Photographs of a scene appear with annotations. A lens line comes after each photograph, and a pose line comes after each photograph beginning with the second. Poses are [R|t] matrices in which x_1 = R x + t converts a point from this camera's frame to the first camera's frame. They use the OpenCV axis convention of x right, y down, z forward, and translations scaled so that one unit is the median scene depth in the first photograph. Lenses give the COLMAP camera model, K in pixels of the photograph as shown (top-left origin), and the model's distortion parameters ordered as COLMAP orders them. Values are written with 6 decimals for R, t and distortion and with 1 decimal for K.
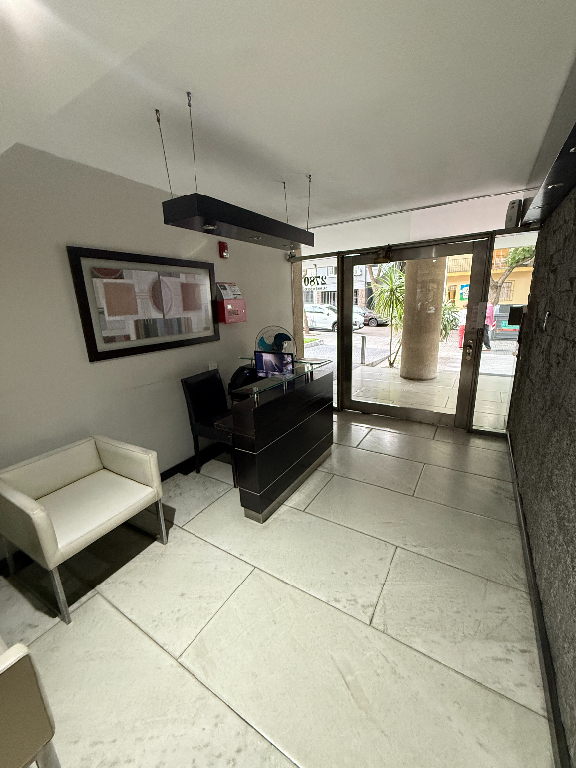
lens RADIAL K [[303.2, 0, 288.0], [0, 303.2, 384.0], [0, 0, 1]] dist [-0.021738, 0.006388]
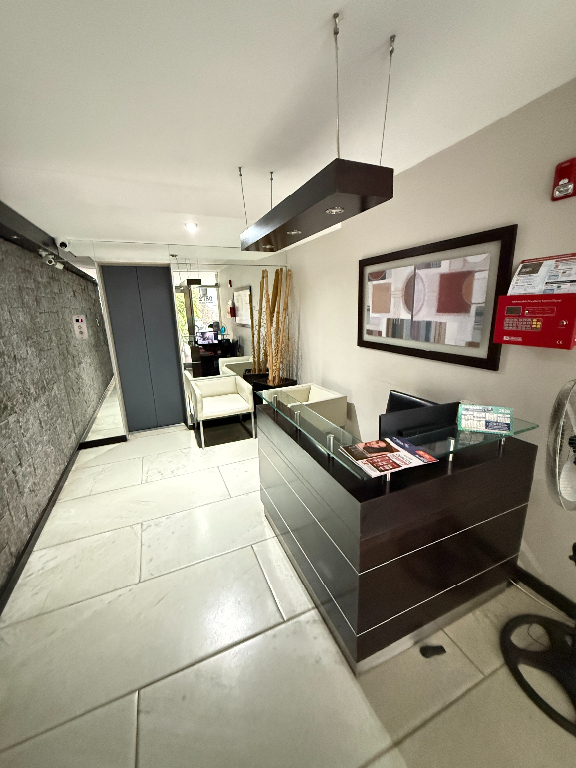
lens RADIAL K [[303.2, 0, 288.0], [0, 303.2, 384.0], [0, 0, 1]] dist [-0.021738, 0.006388]
pose [[-0.573207, 0.247257, -0.781216, 0.529750], [-0.171602, 0.896024, 0.409505, -0.362308], [0.801241, 0.368789, -0.471177, 1.251103]]
